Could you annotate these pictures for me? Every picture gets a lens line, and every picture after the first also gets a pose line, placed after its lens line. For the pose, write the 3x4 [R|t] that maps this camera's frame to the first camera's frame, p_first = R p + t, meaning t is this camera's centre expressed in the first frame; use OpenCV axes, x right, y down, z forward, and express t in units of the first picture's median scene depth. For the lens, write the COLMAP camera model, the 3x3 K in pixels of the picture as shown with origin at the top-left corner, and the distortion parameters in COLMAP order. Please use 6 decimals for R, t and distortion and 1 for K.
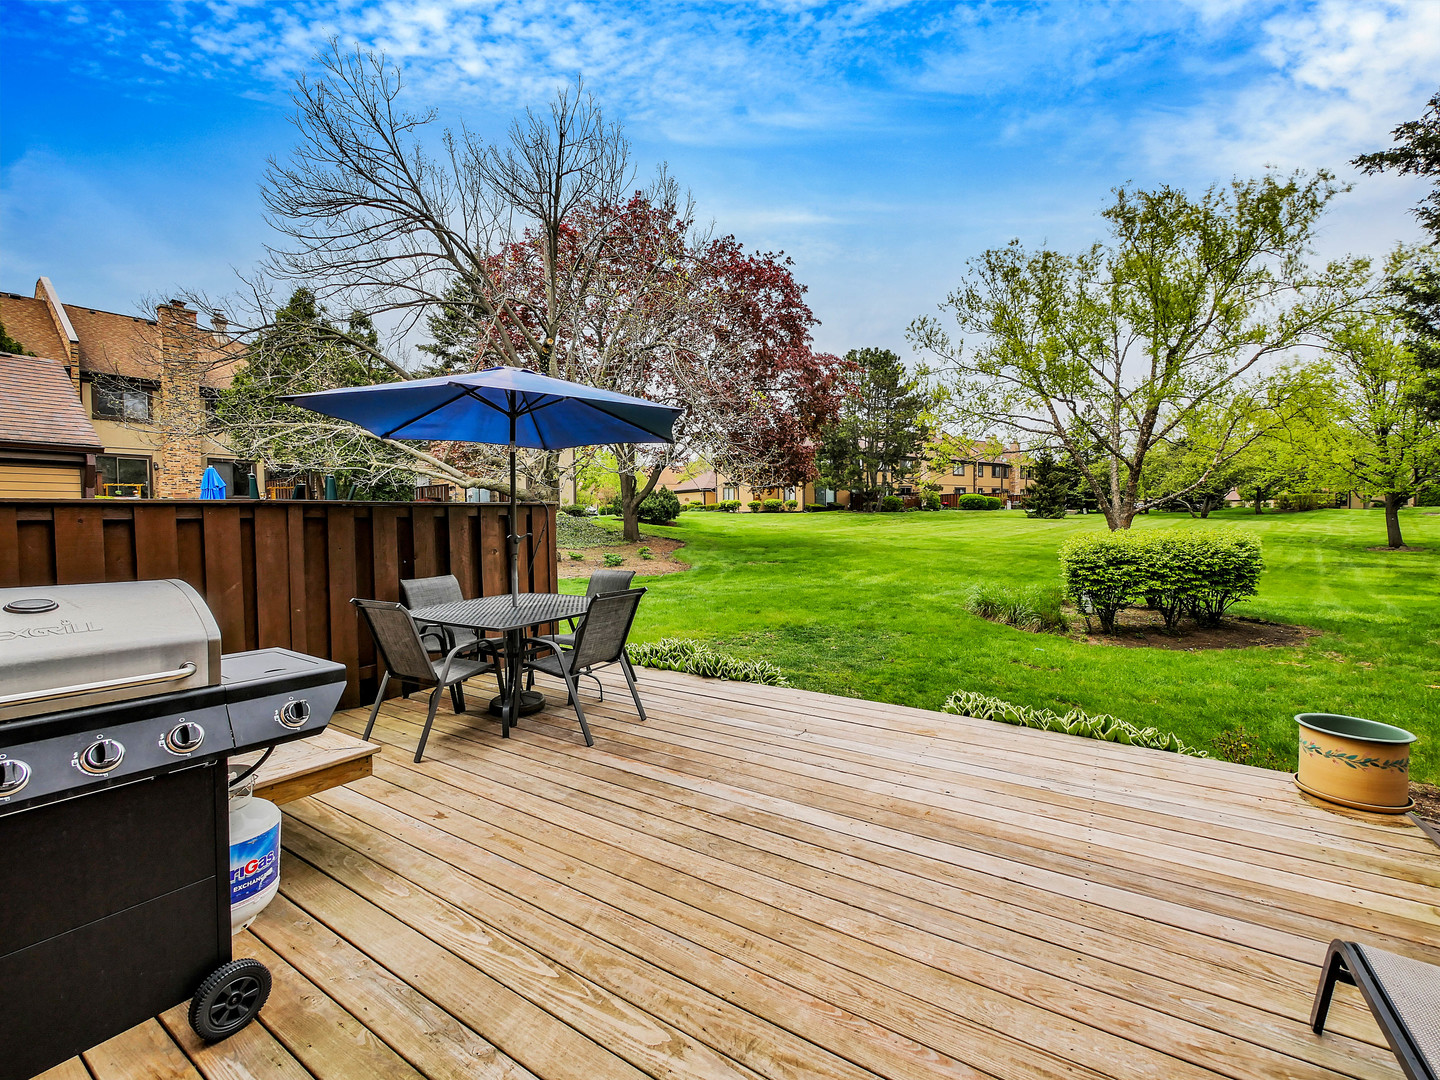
lens RADIAL K [[581.3, 0, 720.0], [0, 581.3, 540.0], [0, 0, 1]] dist [0.000237, 0.000017]
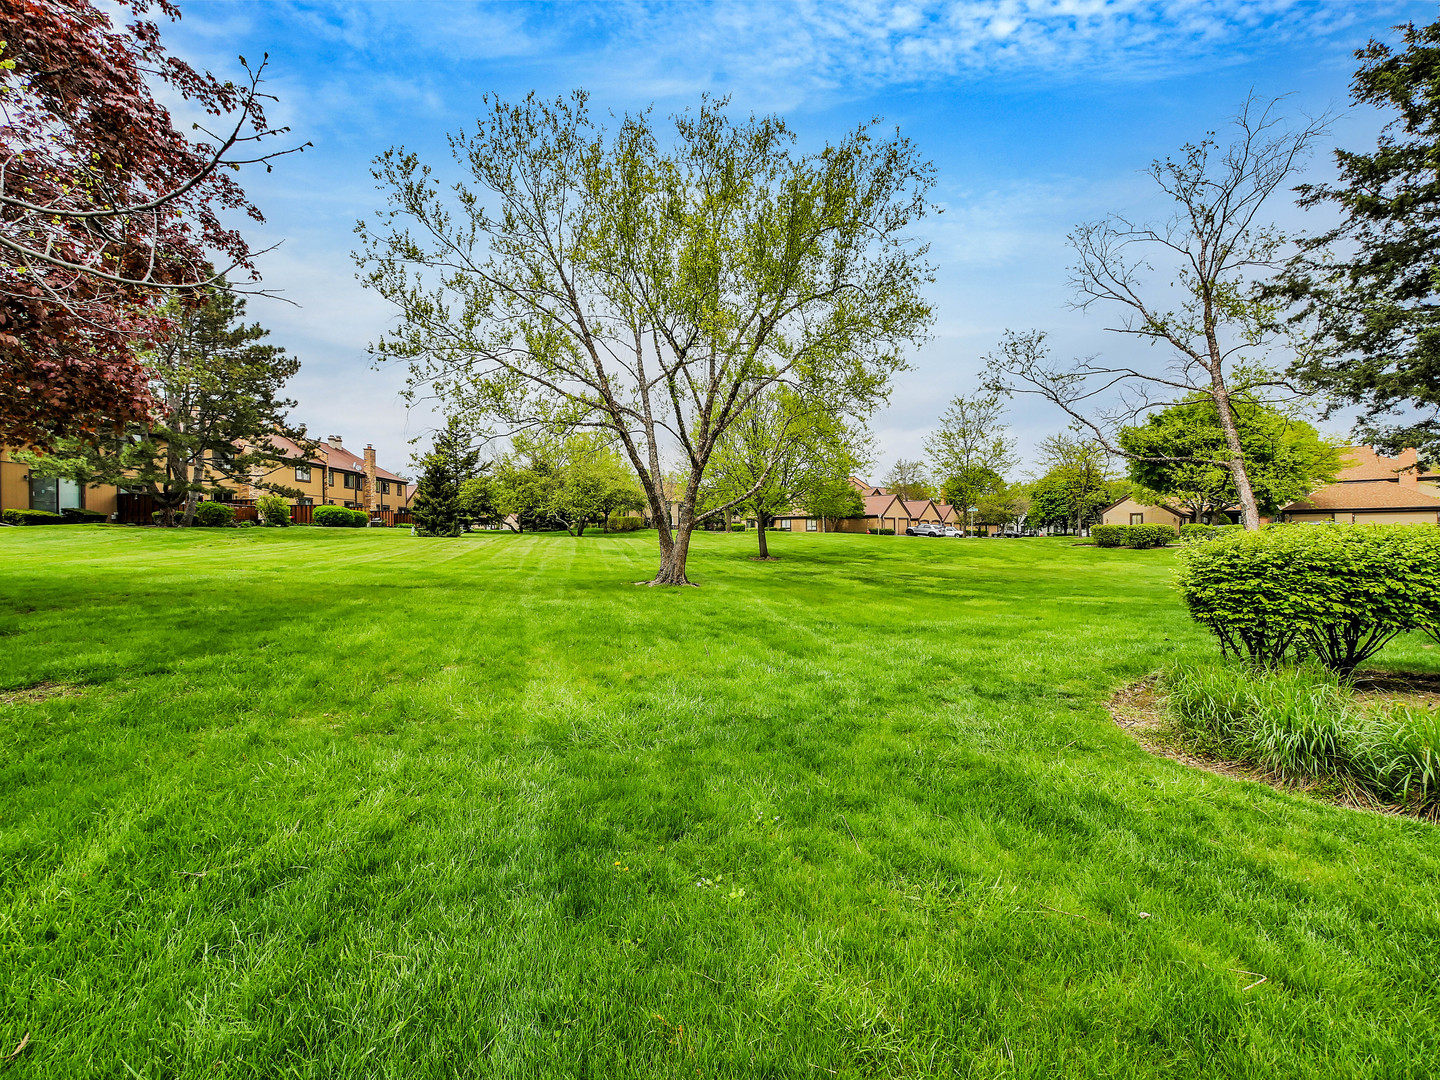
lens RADIAL K [[581.3, 0, 720.0], [0, 581.3, 540.0], [0, 0, 1]] dist [0.000237, 0.000017]
pose [[0.474108, -0.004754, 0.880454, 0.001152], [0.037275, 0.999197, -0.014677, -0.004024], [-0.879677, 0.039777, 0.473904, 0.202642]]
